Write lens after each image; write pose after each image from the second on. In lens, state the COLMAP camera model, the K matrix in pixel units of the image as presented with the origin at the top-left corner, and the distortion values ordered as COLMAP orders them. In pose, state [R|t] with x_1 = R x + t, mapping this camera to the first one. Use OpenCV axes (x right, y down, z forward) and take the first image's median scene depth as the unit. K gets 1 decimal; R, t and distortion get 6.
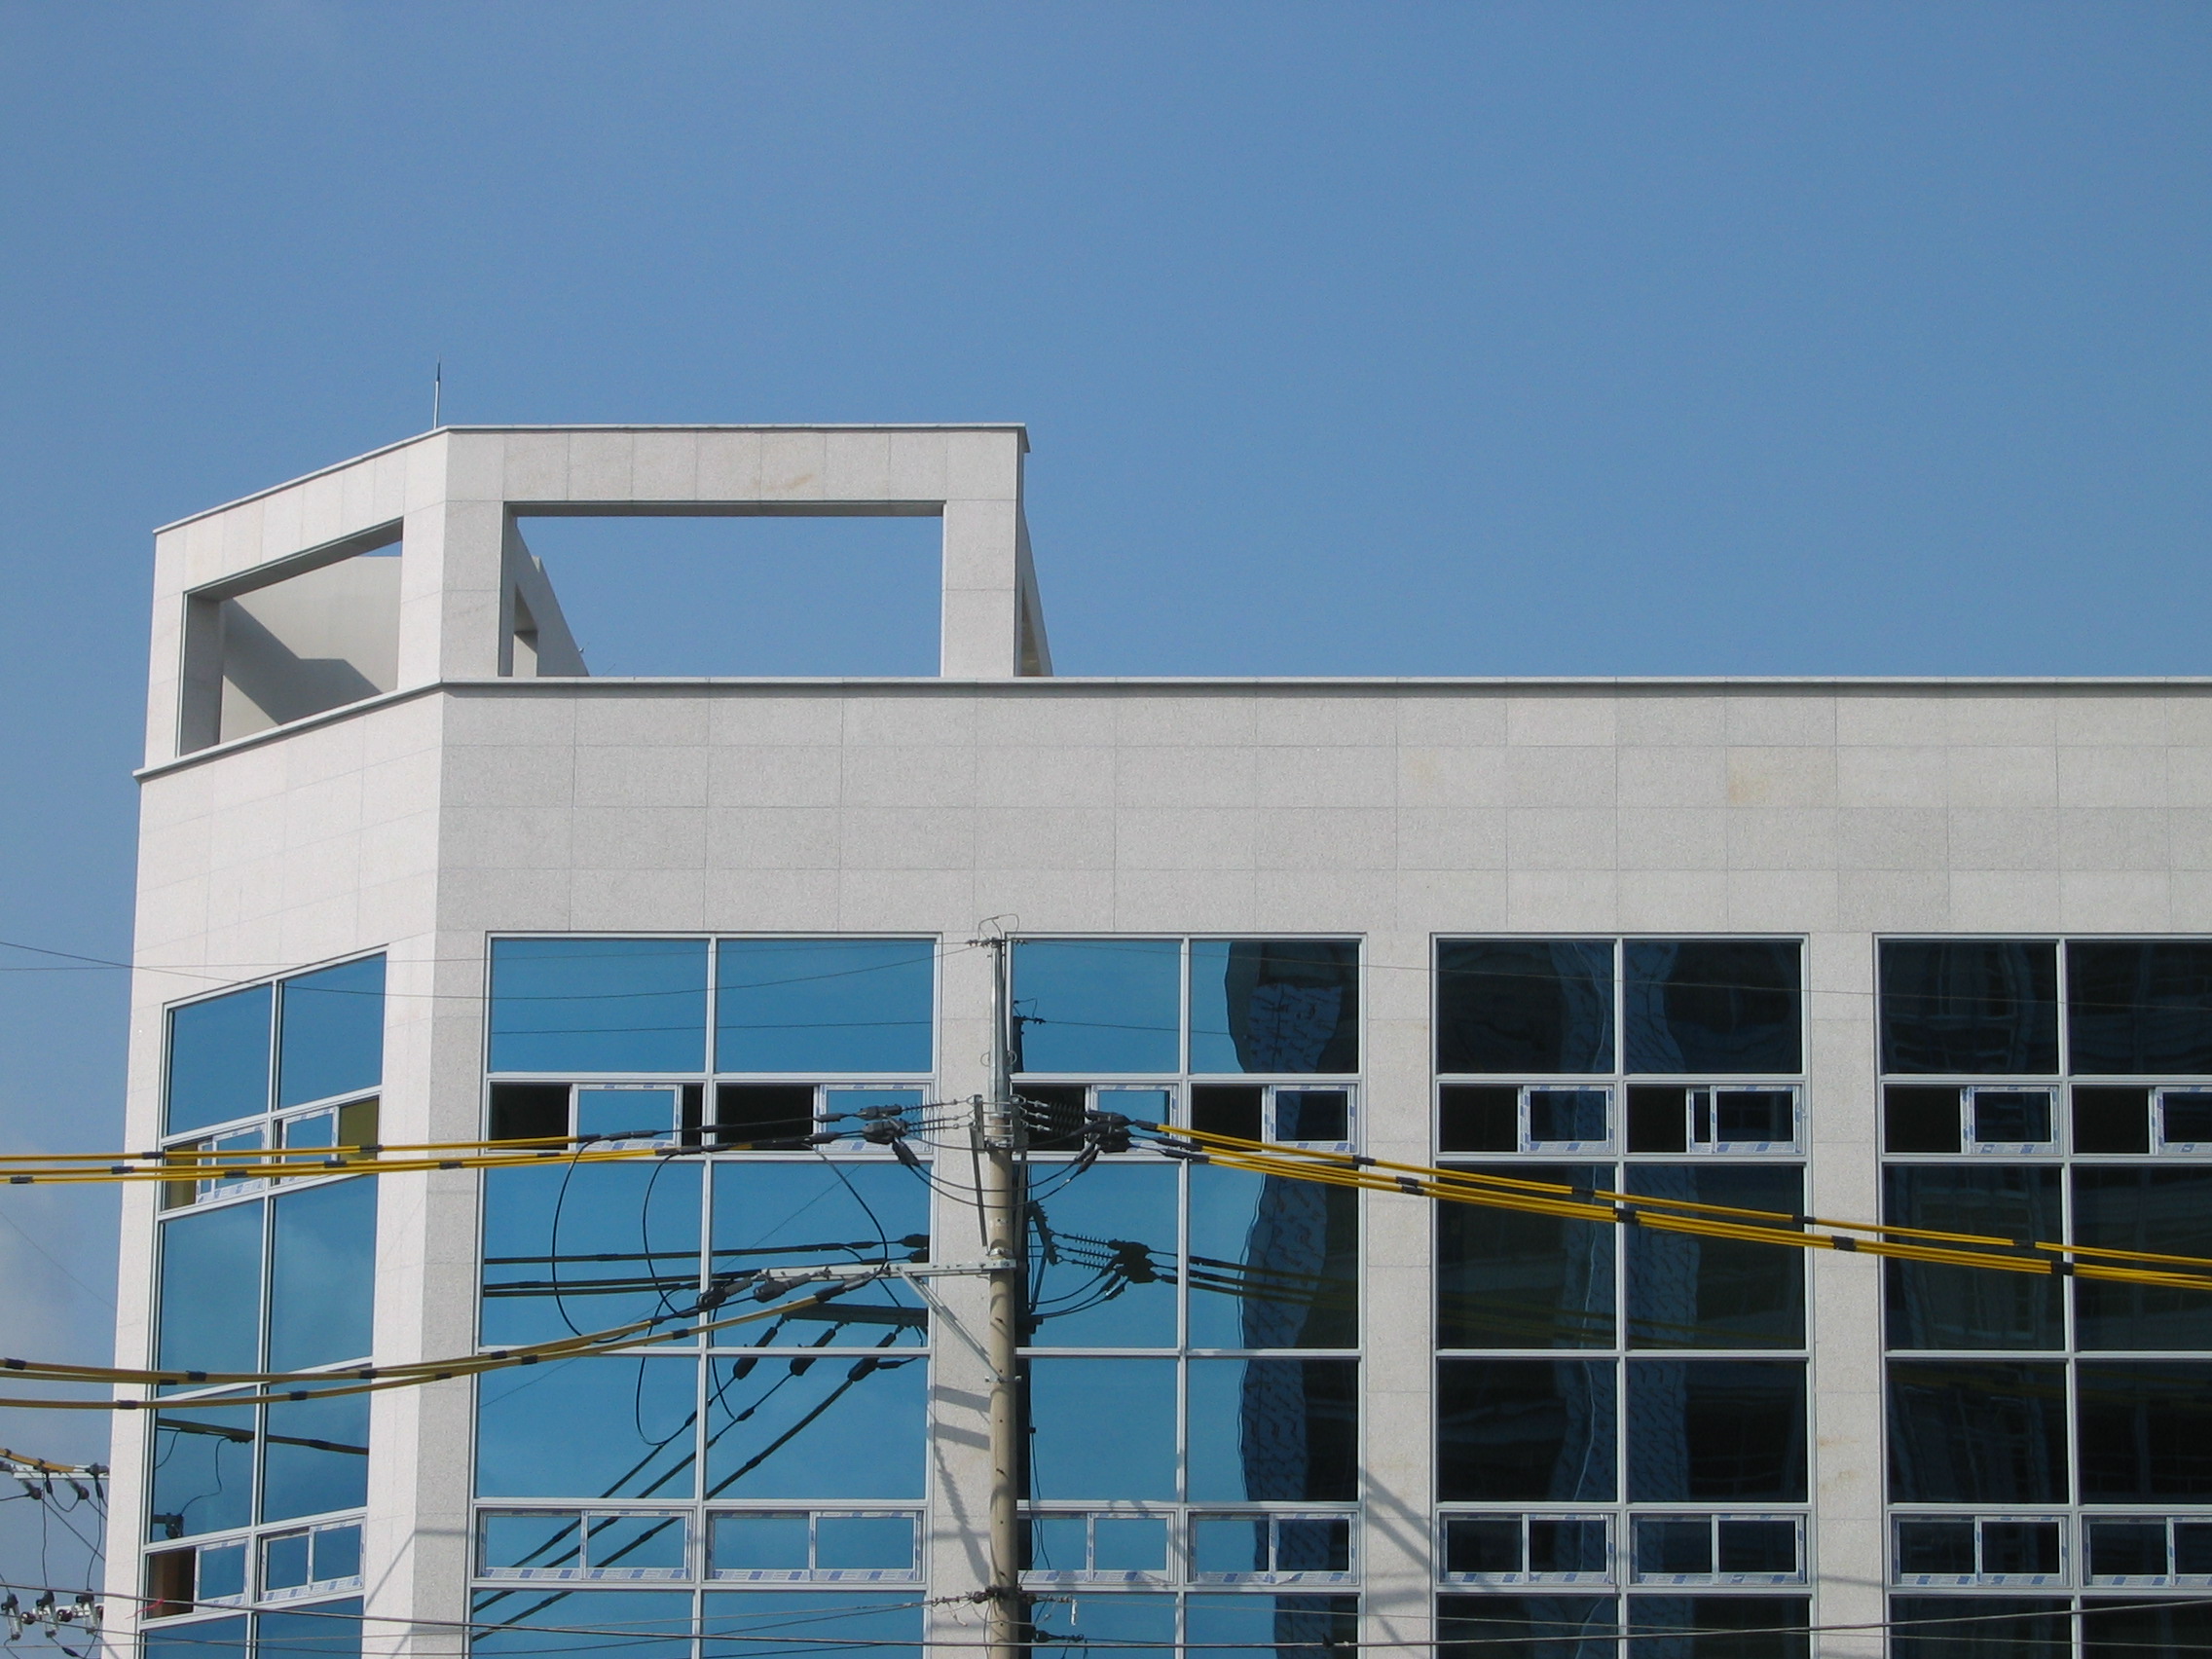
lens RADIAL K [[7072.0, 0, 1106.0], [0, 7072.0, 829.5], [0, 0, 1]] dist [-0.076831, 1.134000]
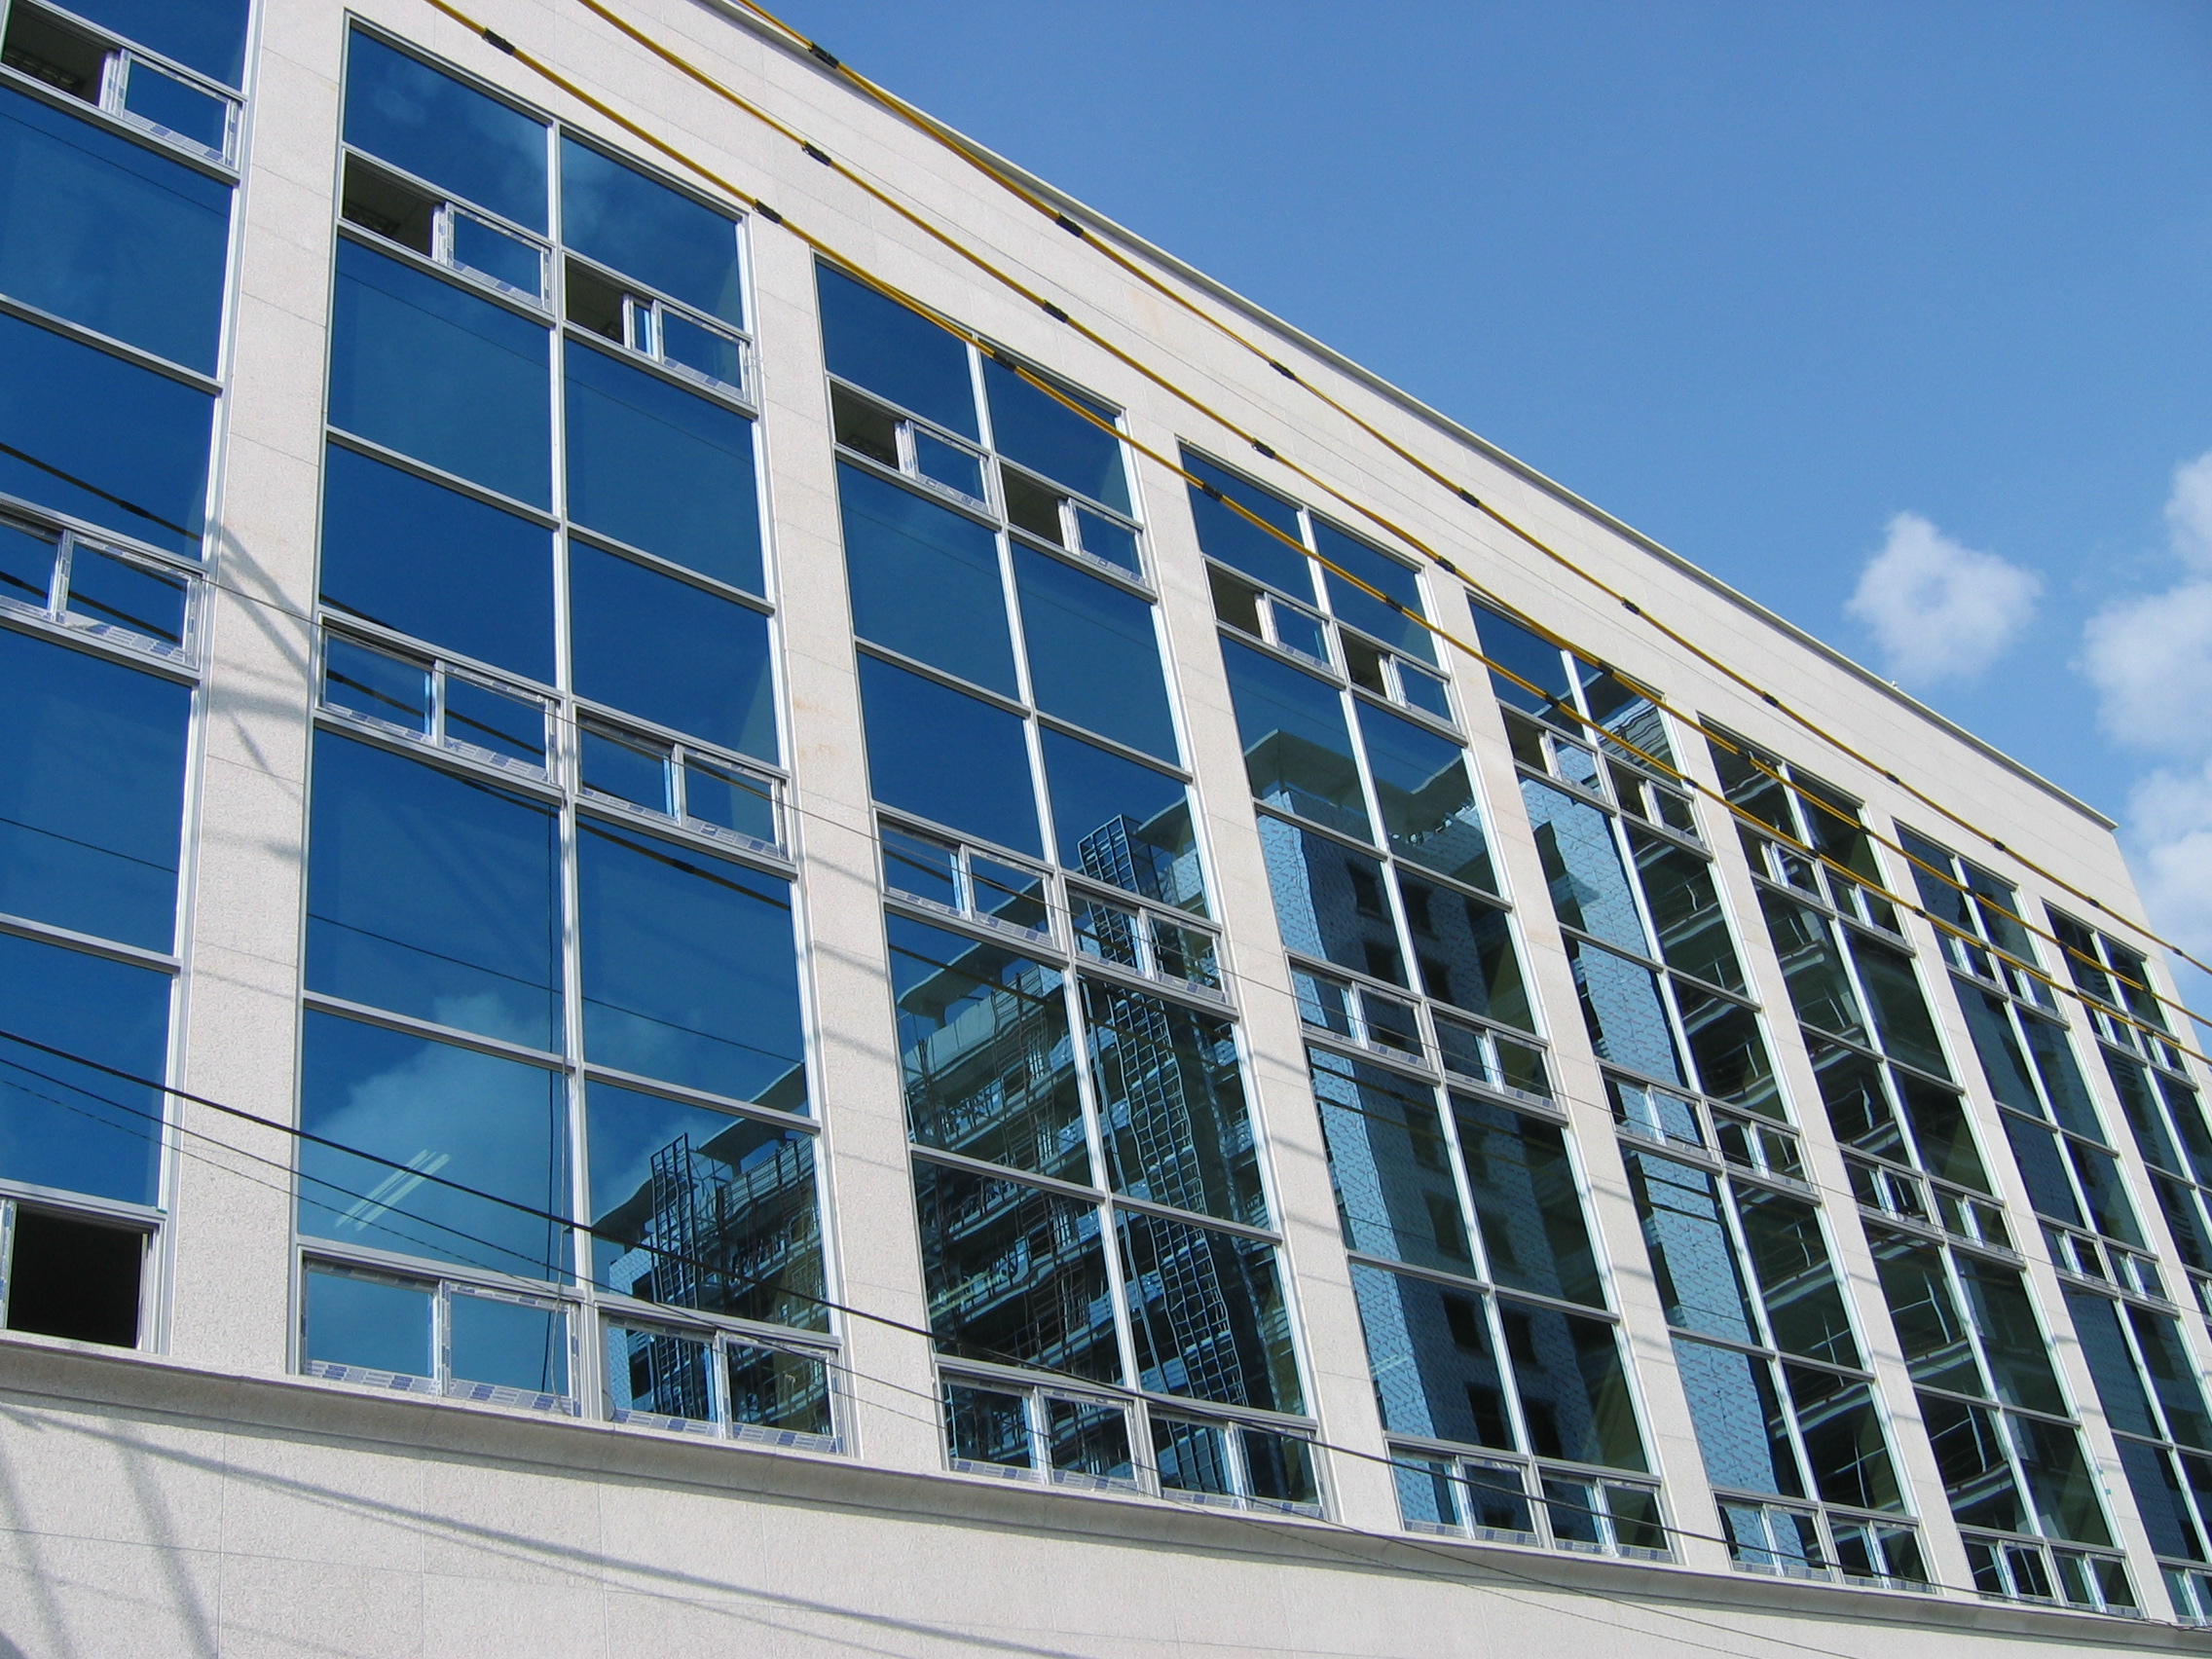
lens RADIAL K [[2462.3, 0, 1106.0], [0, 2462.3, 829.5], [0, 0, 1]] dist [-0.113398, 0.116076]
pose [[0.660924, 0.302815, 0.686646, -0.051818], [-0.034989, 0.926415, -0.374876, 0.195051], [-0.749637, 0.223739, 0.622885, 0.813324]]
